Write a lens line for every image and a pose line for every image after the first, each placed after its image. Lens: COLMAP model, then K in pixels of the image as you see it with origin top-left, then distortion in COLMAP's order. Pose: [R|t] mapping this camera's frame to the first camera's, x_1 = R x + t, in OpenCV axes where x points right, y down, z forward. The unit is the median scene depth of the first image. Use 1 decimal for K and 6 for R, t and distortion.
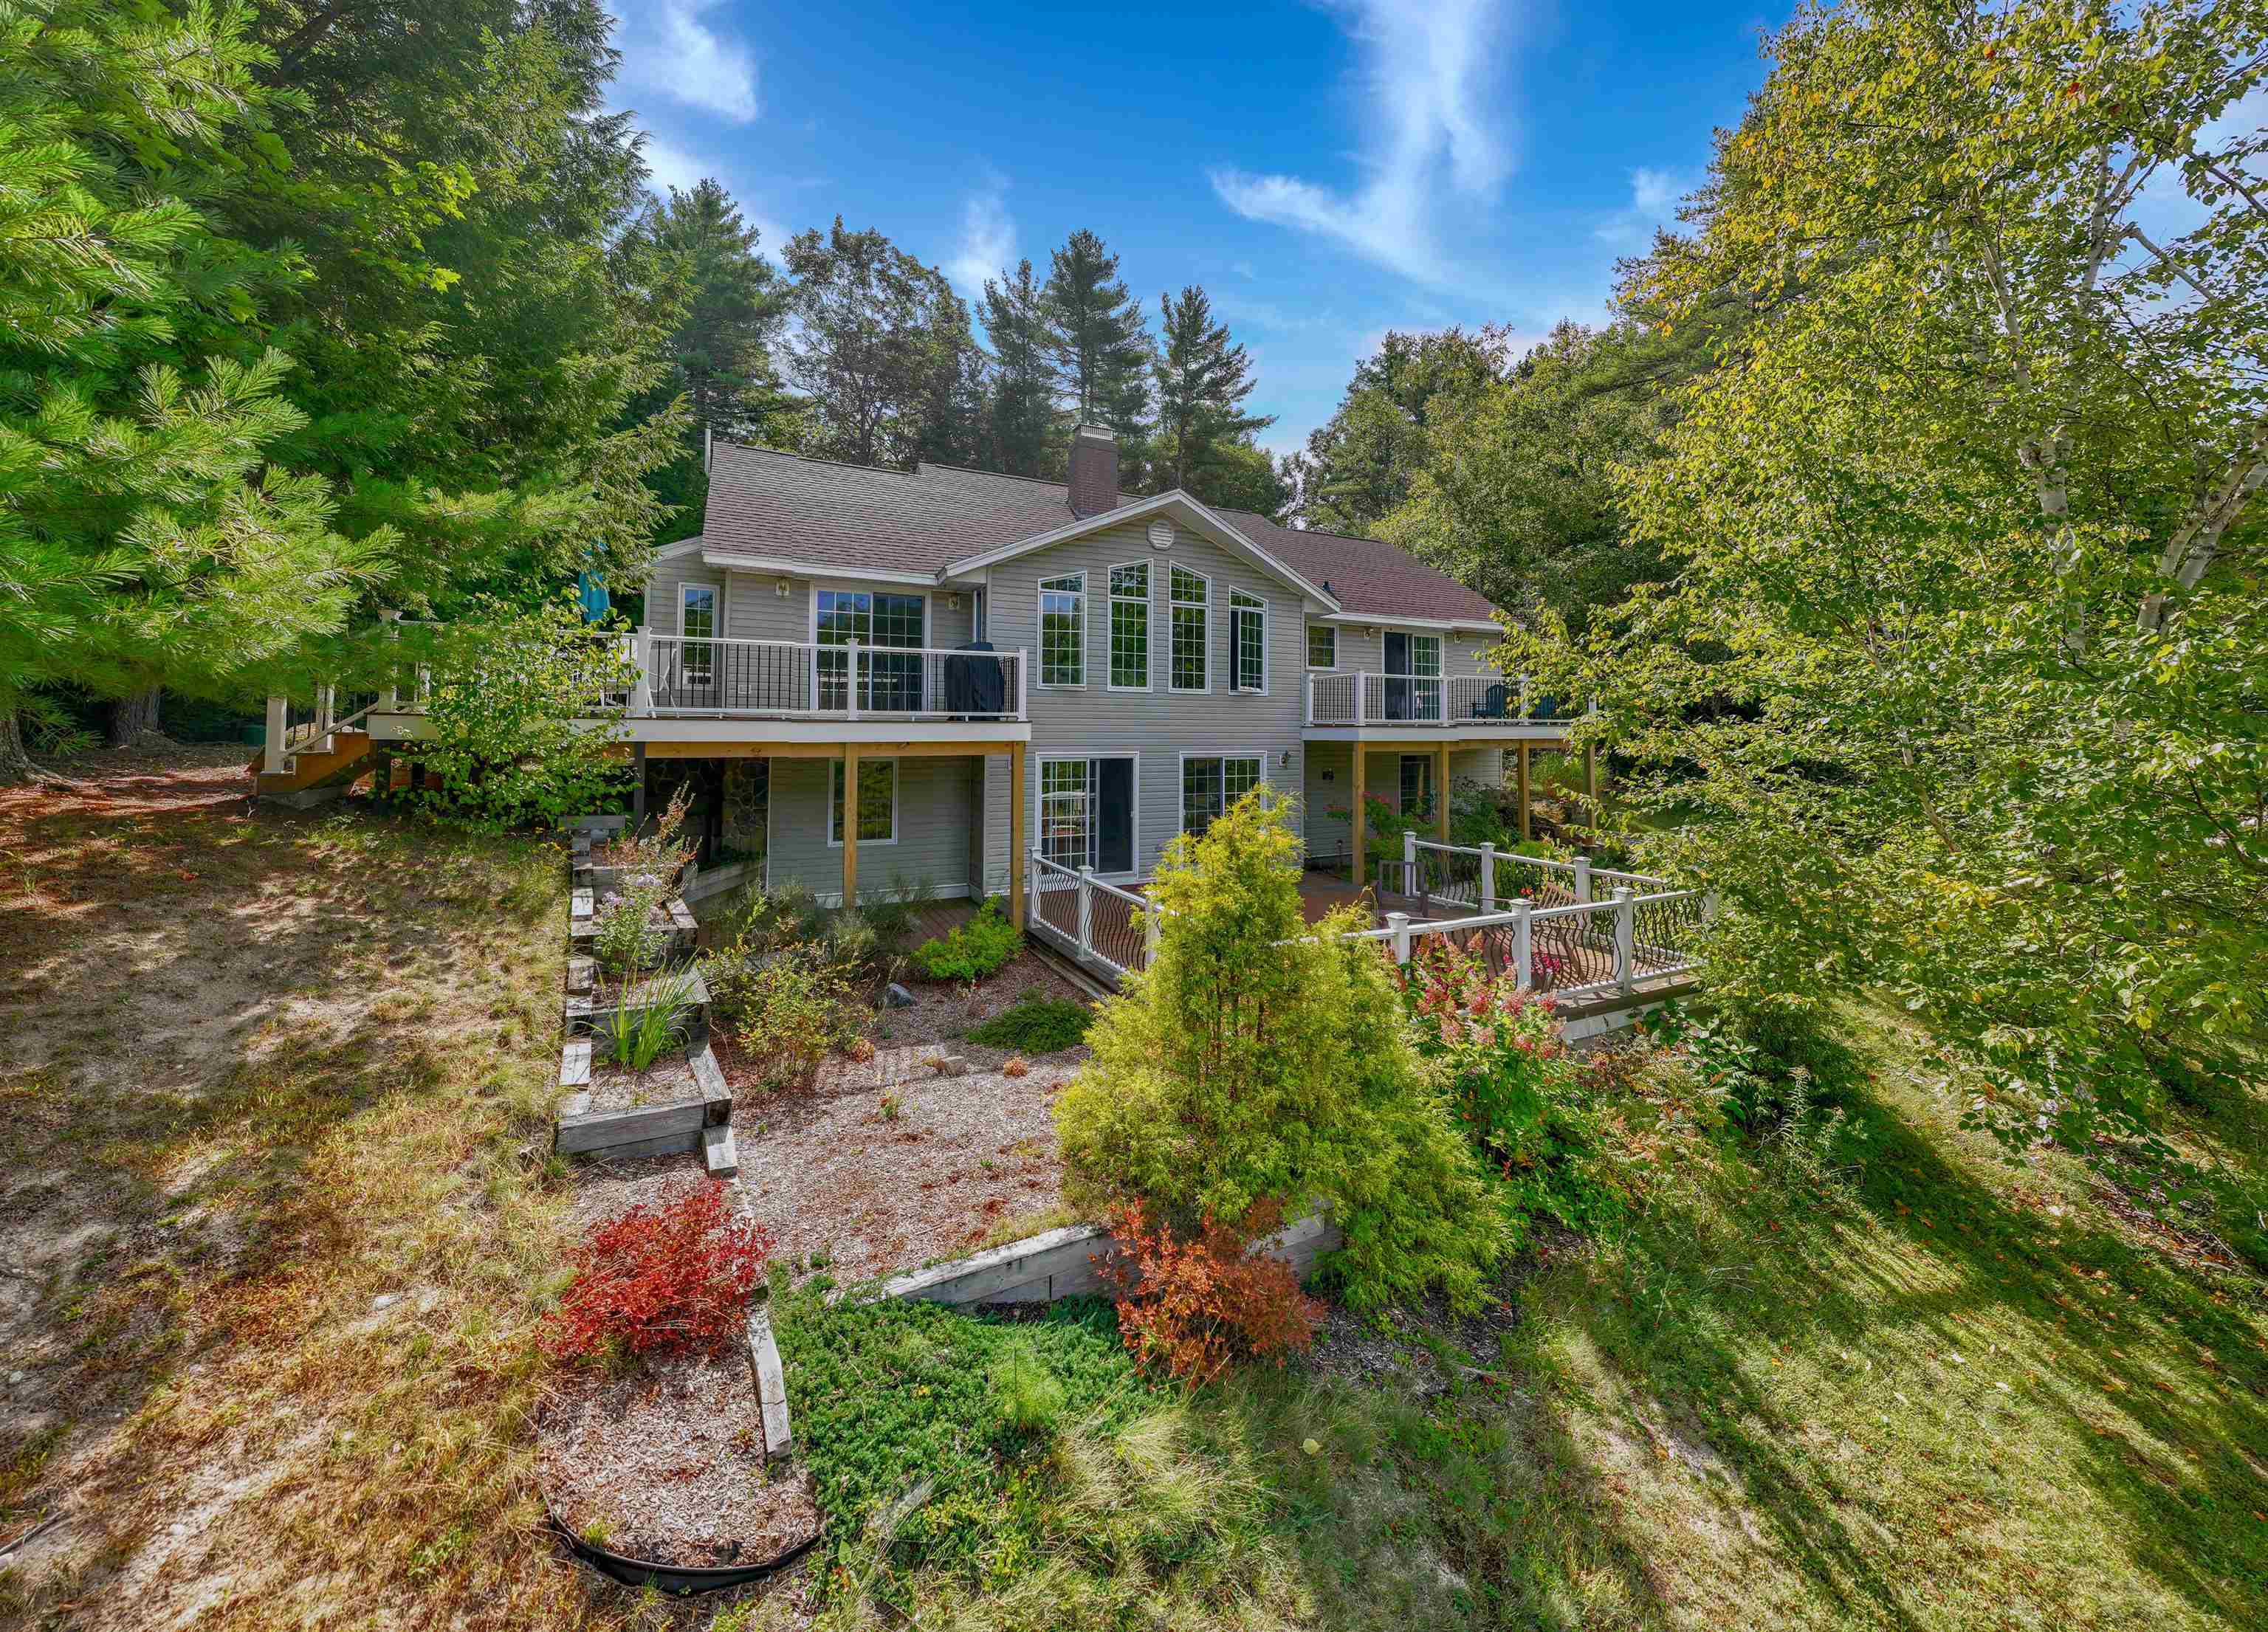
lens RADIAL K [[807.3, 0, 1129.7], [0, 807.3, 720.7], [0, 0, 1]] dist [0.000983, 0.000038]
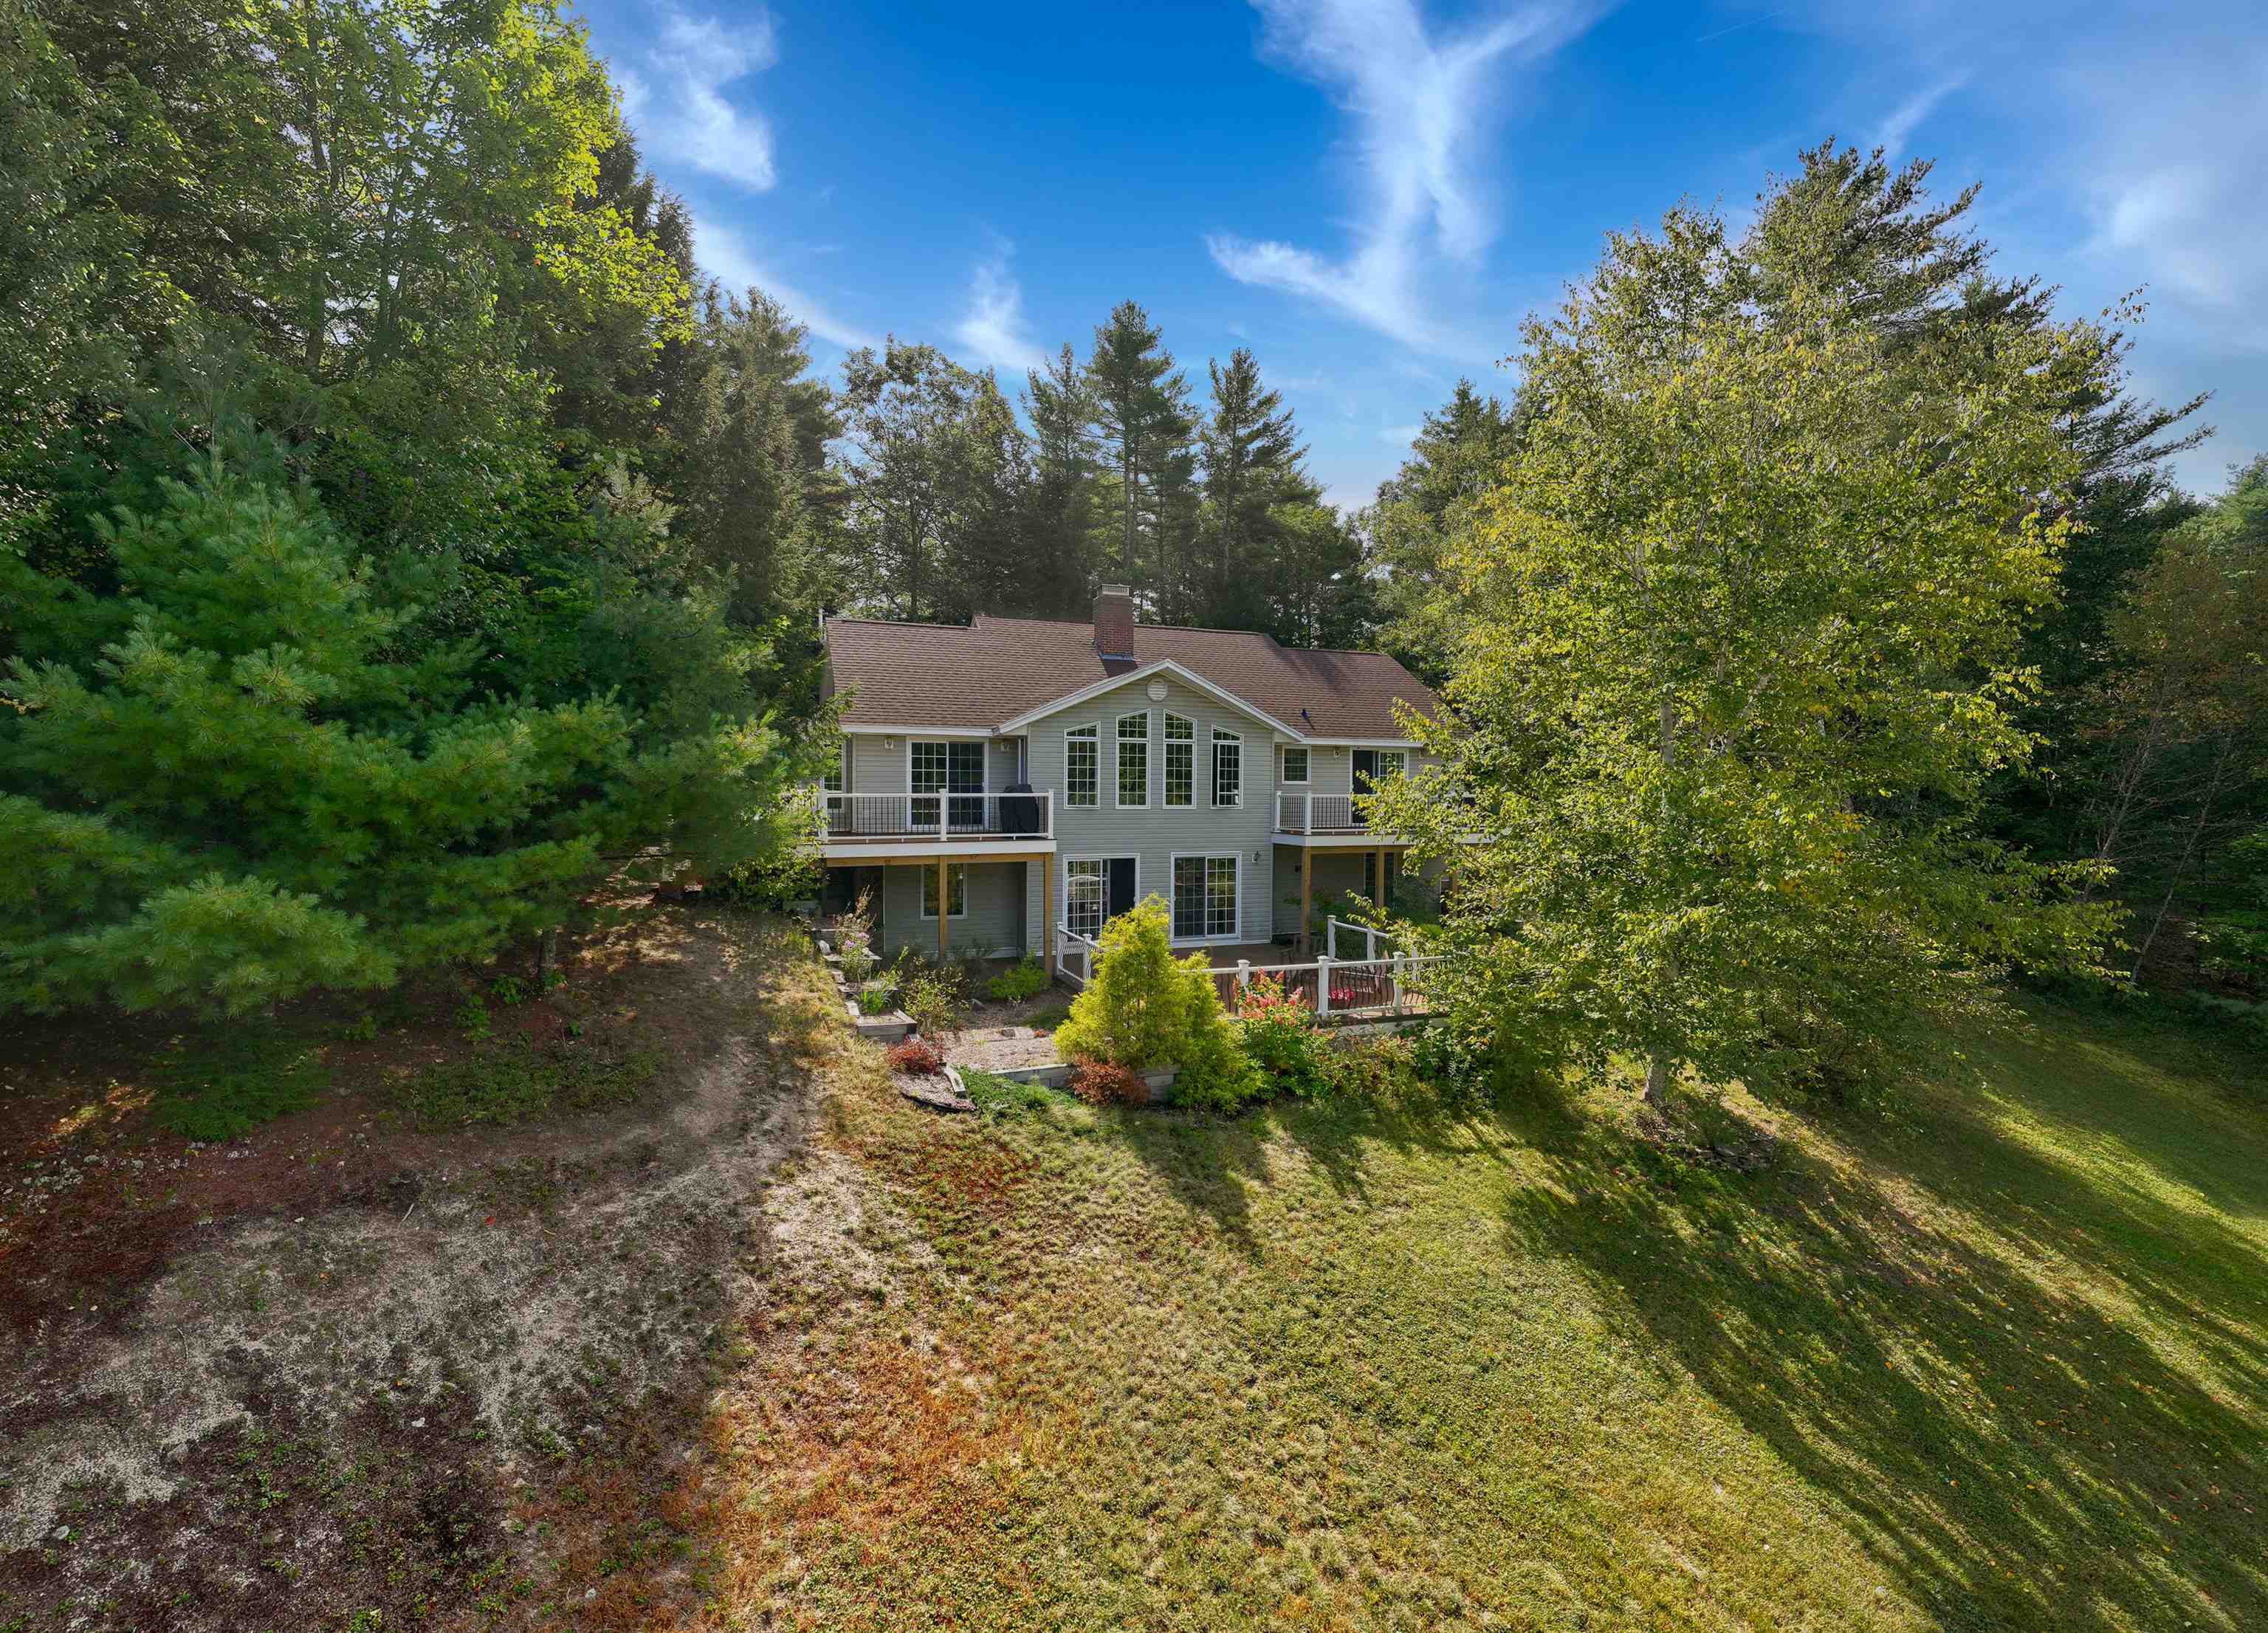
lens RADIAL K [[999.5, 0, 1134.0], [0, 999.5, 816.5], [0, 0, 1]] dist [0.002305, 0.000278]
pose [[0.996914, 0.000244, -0.078497, 0.135337], [0.003084, 0.999101, 0.042272, -0.095745], [0.078436, -0.042383, 0.996018, -0.677407]]
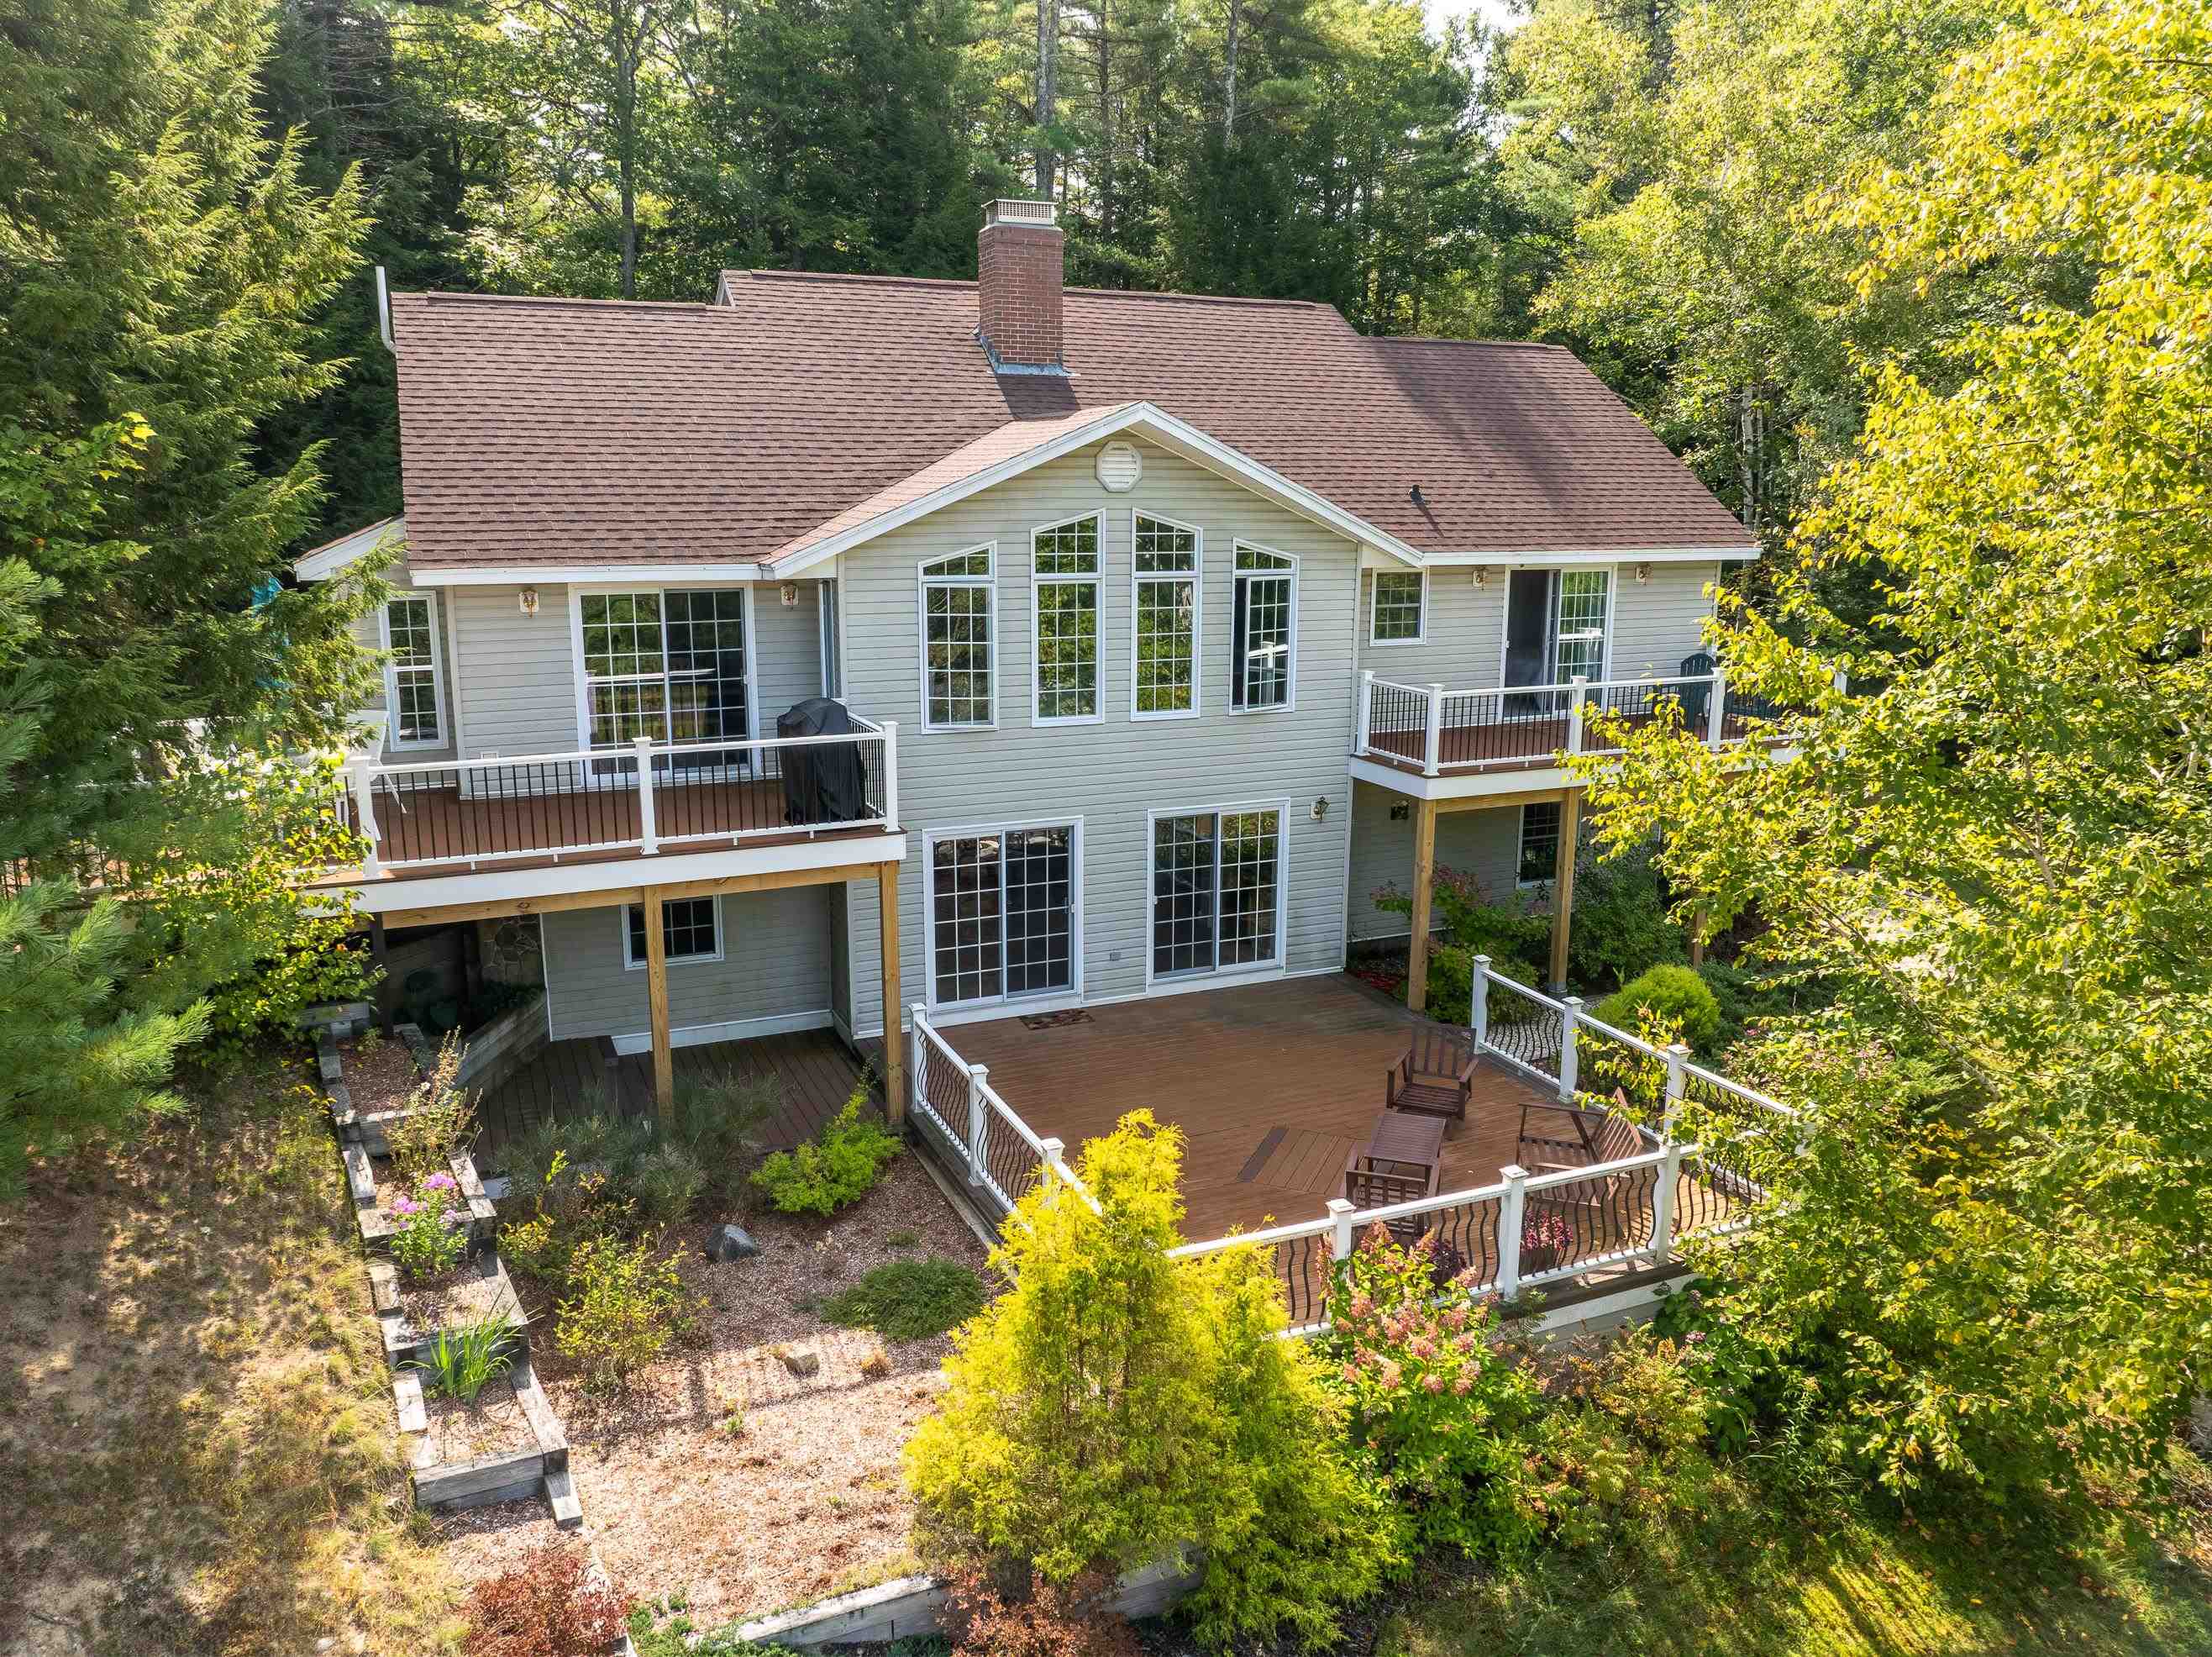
lens RADIAL K [[1571.2, 0, 1106.0], [0, 1571.2, 828.5], [0, 0, 1]] dist [-0.008293, -0.002060]
pose [[0.999188, 0.006837, -0.039697, 0.081268], [0.002779, 0.971443, 0.237256, -0.255988], [0.040185, -0.237174, 0.970636, -0.232719]]
